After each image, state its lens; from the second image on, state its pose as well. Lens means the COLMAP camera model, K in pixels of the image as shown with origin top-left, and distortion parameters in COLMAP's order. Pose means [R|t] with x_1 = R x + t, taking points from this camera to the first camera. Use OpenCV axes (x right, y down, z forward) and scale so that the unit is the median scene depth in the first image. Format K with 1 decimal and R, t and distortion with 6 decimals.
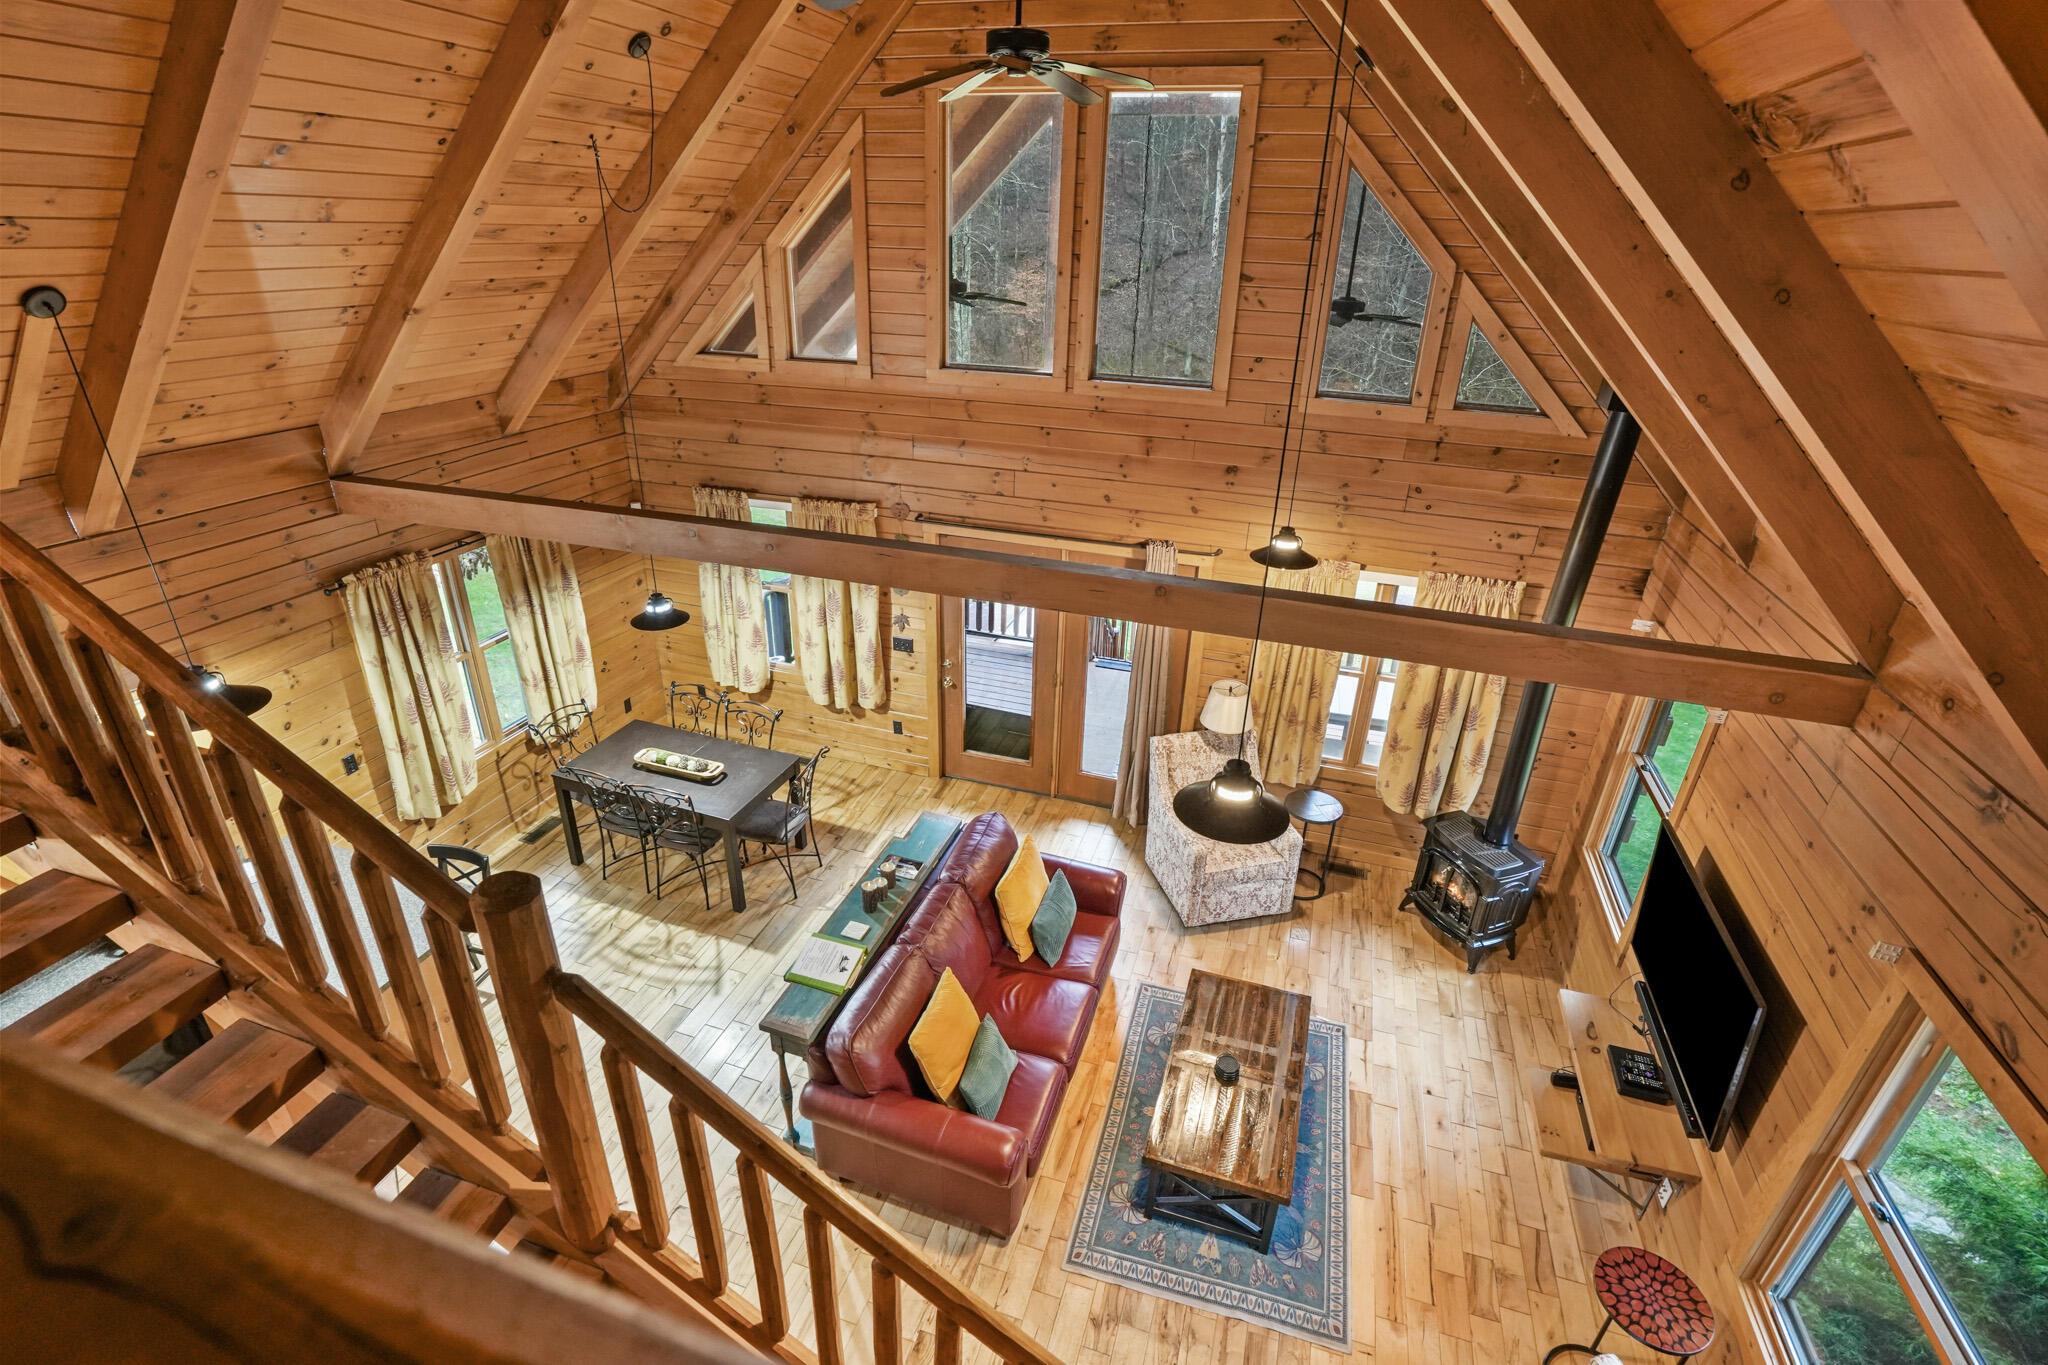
lens RADIAL K [[932.7, 0, 1013.4], [0, 932.7, 693.0], [0, 0, 1]] dist [-0.068165, 0.027245]
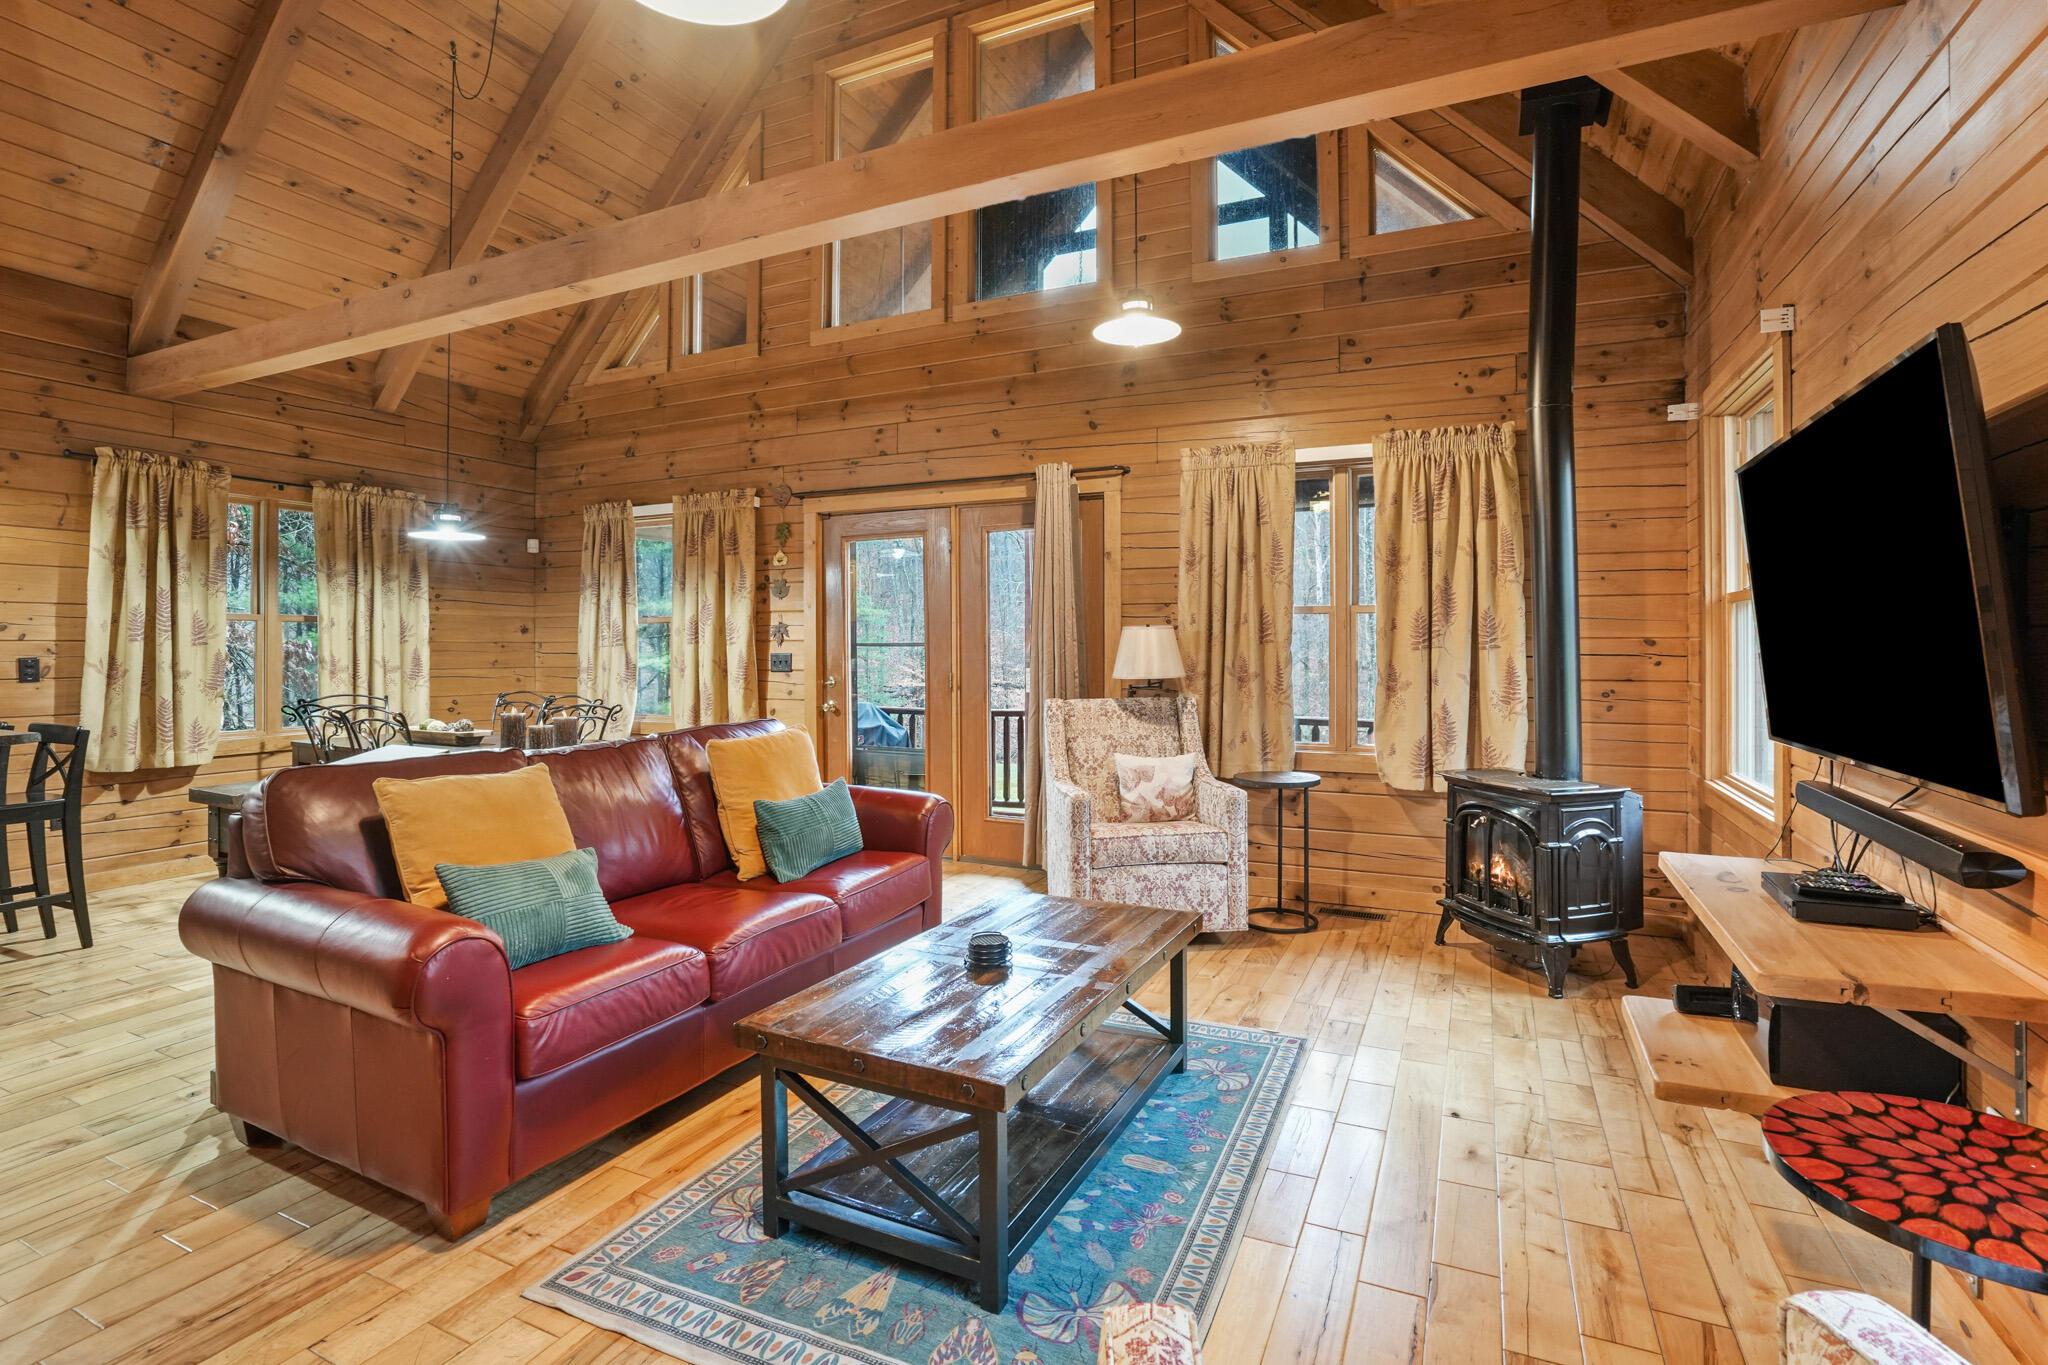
lens RADIAL K [[957.0, 0, 1027.3], [0, 957.0, 655.5], [0, 0, 1]] dist [-0.058509, 0.020895]
pose [[0.992221, -0.023256, -0.122297, 0.239359], [-0.032855, 0.898645, -0.437445, 0.363597], [0.120075, 0.438060, 0.890890, 0.332075]]
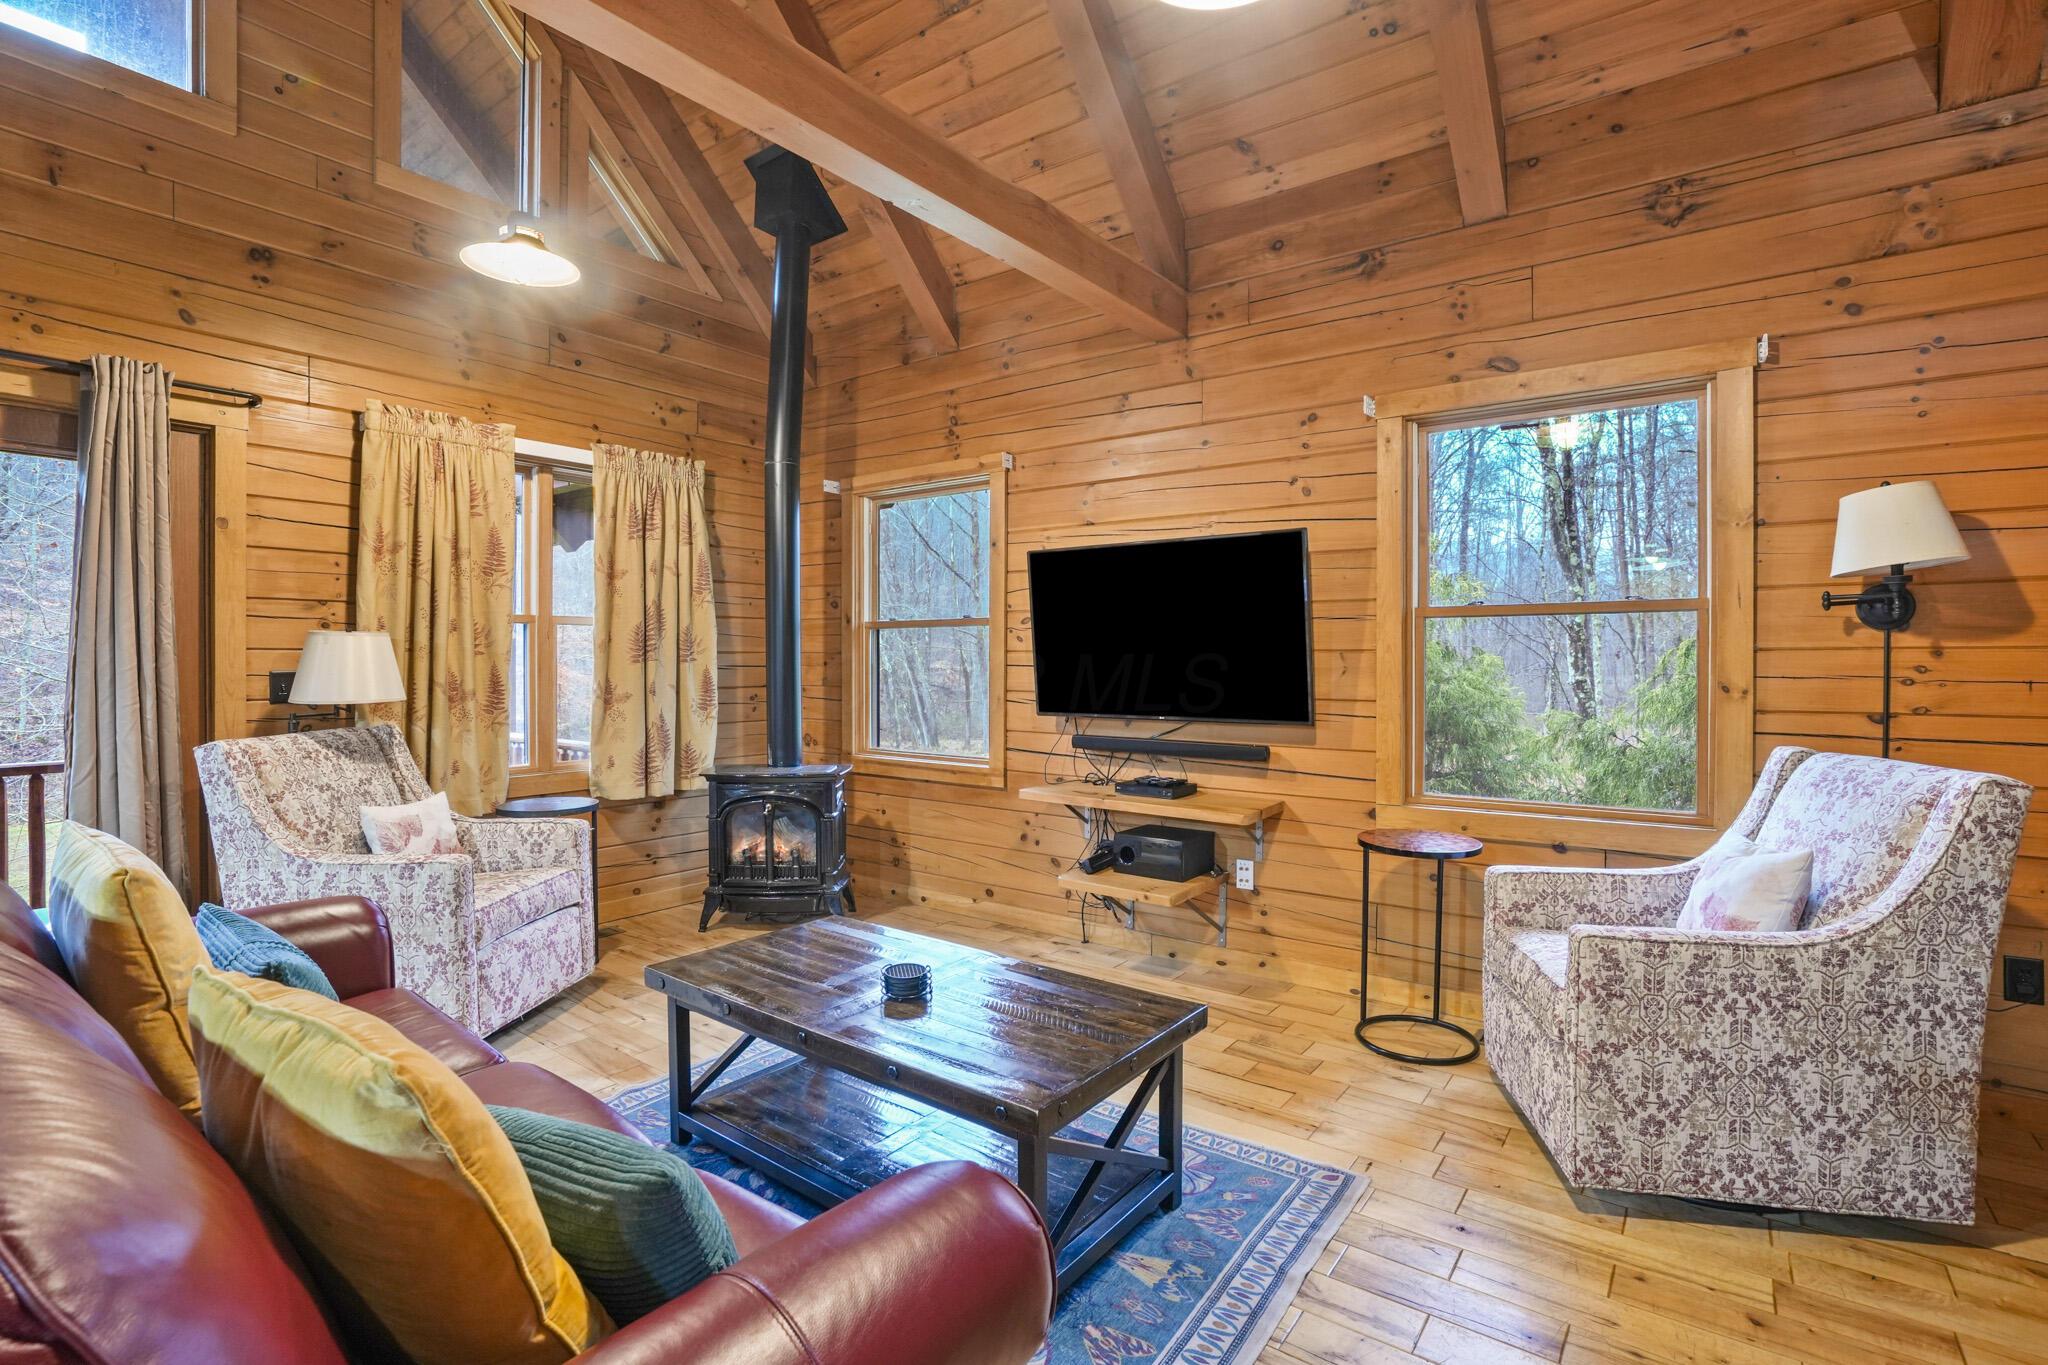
lens RADIAL K [[954.8, 0, 1018.7], [0, 954.8, 671.1], [0, 0, 1]] dist [-0.052607, 0.021500]
pose [[0.318042, -0.034030, 0.947466, -0.165107], [0.427084, 0.897356, -0.111132, 0.250771], [-0.846433, 0.439992, 0.299931, 0.535235]]
